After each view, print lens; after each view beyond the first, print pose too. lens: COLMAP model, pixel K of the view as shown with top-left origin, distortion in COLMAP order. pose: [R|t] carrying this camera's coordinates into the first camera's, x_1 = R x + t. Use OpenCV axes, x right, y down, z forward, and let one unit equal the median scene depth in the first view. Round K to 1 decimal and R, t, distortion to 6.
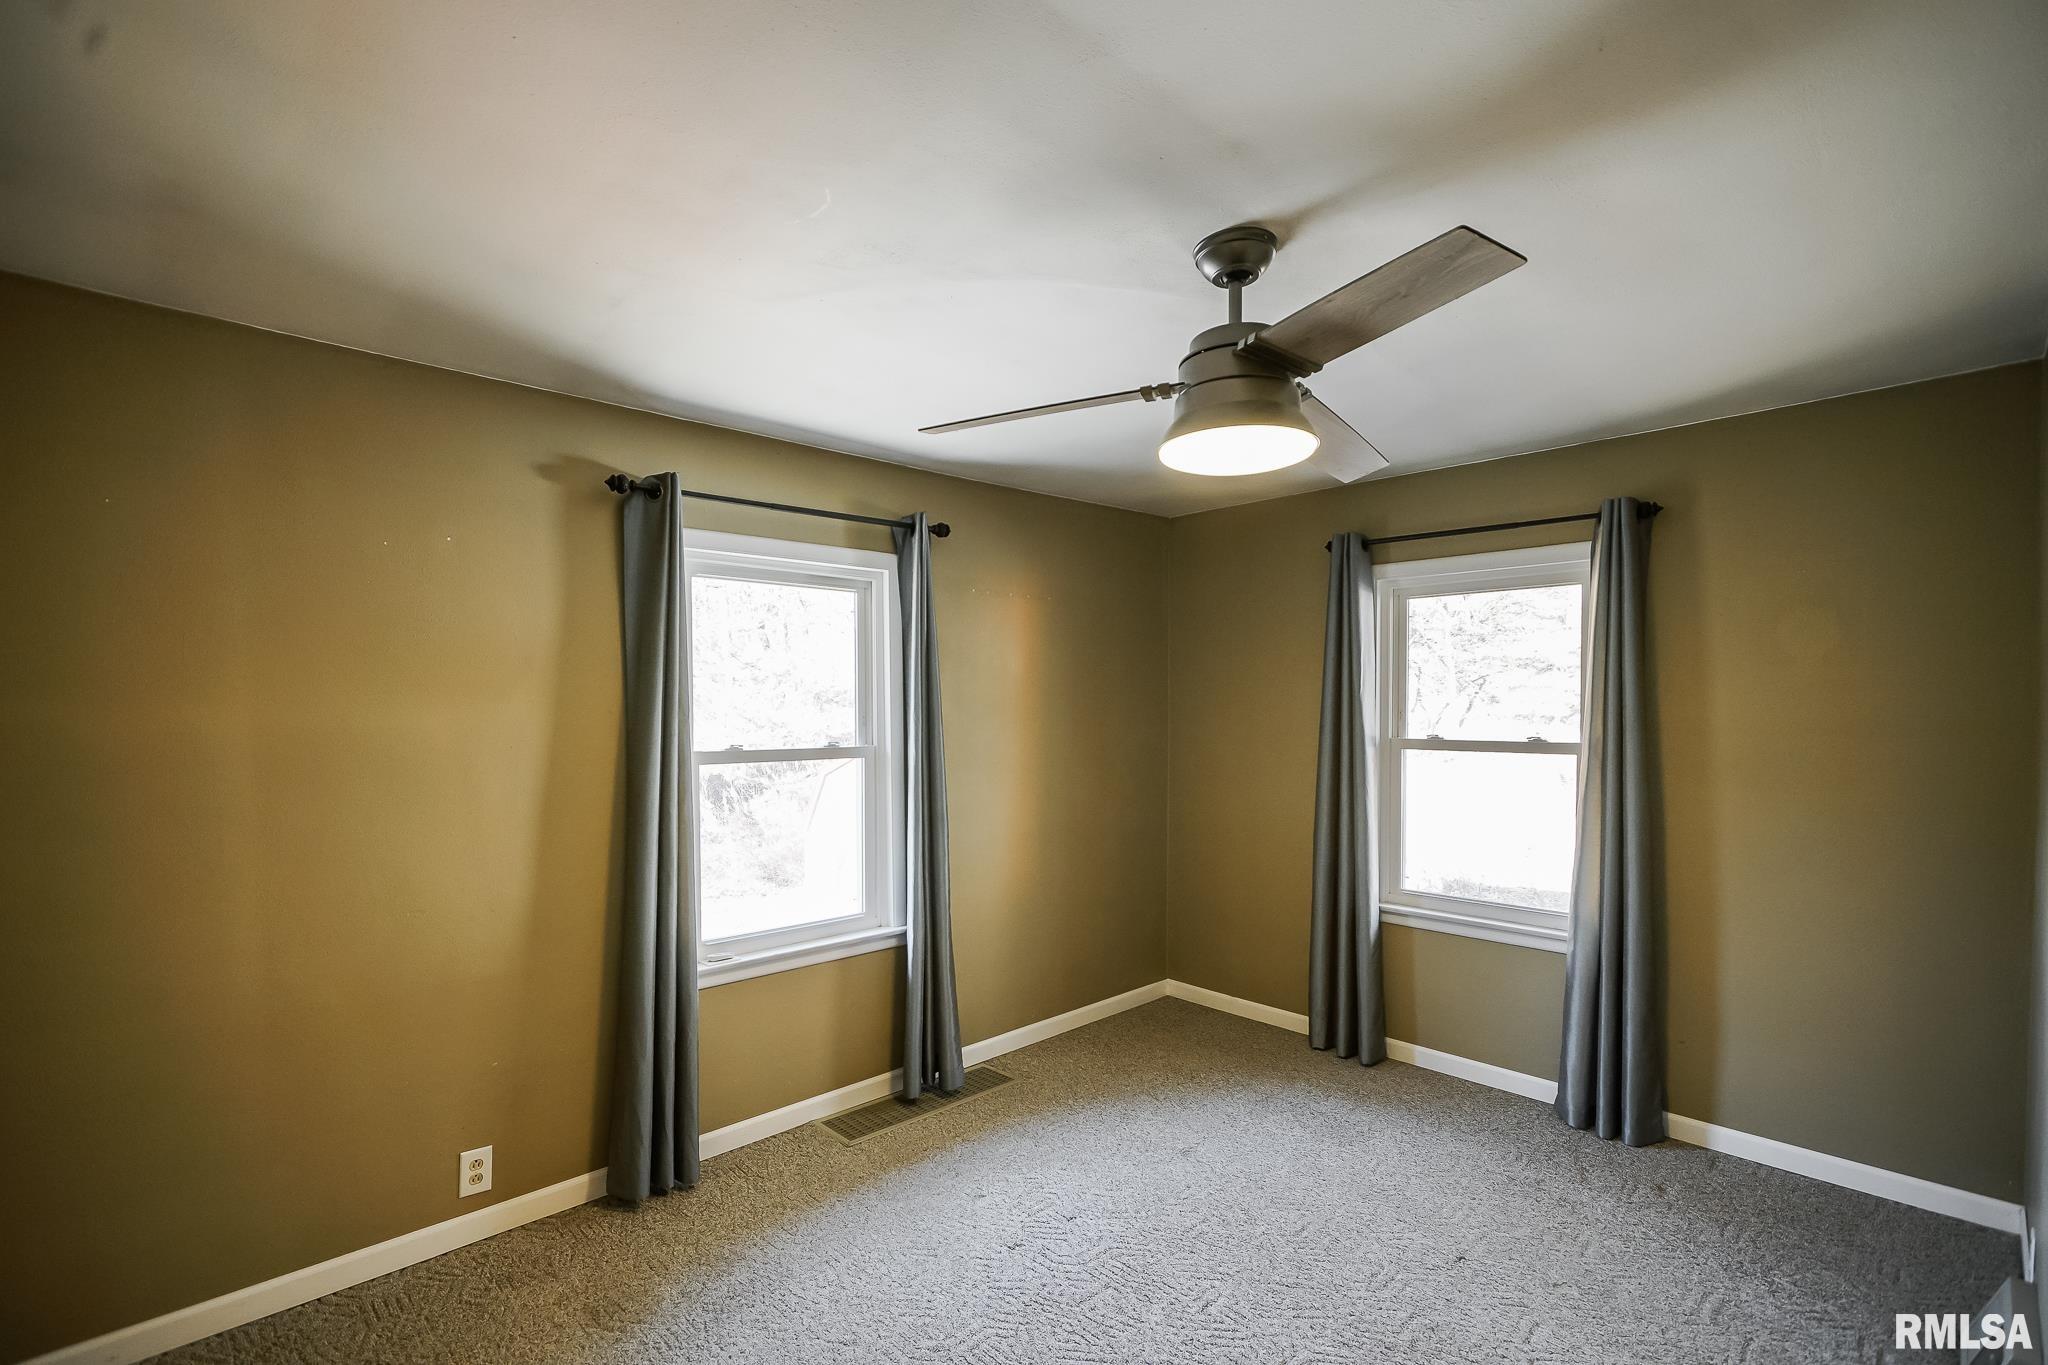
lens RADIAL K [[940.7, 0, 1019.1], [0, 940.7, 709.0], [0, 0, 1]] dist [0.000032, 0.000015]
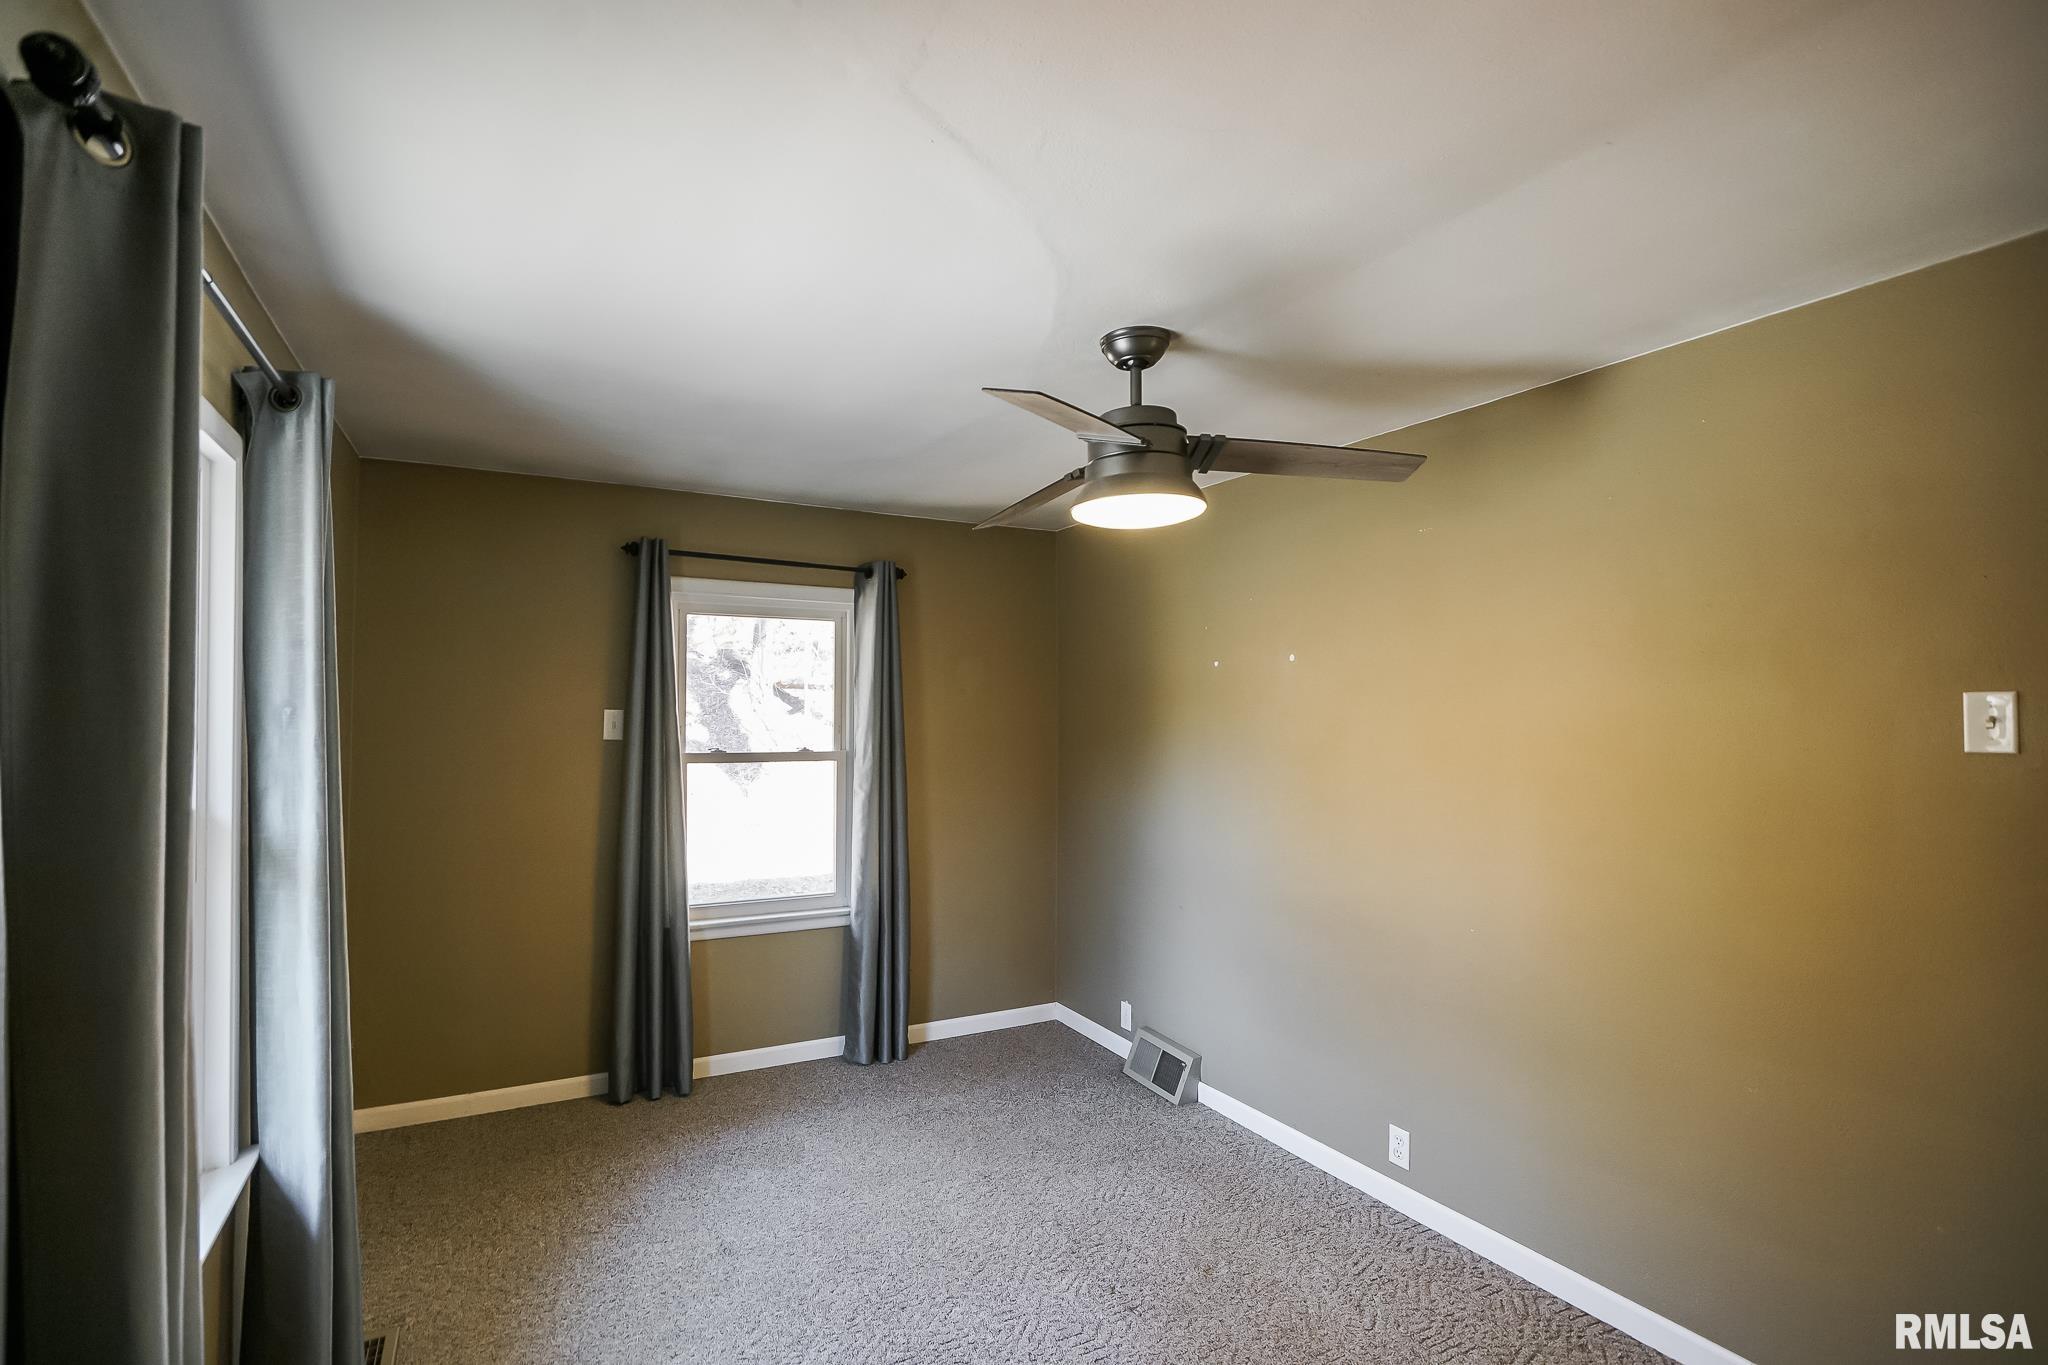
lens RADIAL K [[940.7, 0, 1019.1], [0, 940.7, 709.0], [0, 0, 1]] dist [0.000032, 0.000015]
pose [[0.272835, -0.000874, 0.962060, -0.529348], [-0.008433, 0.999959, 0.003300, -0.023153], [-0.962024, -0.009014, 0.272817, 0.479328]]
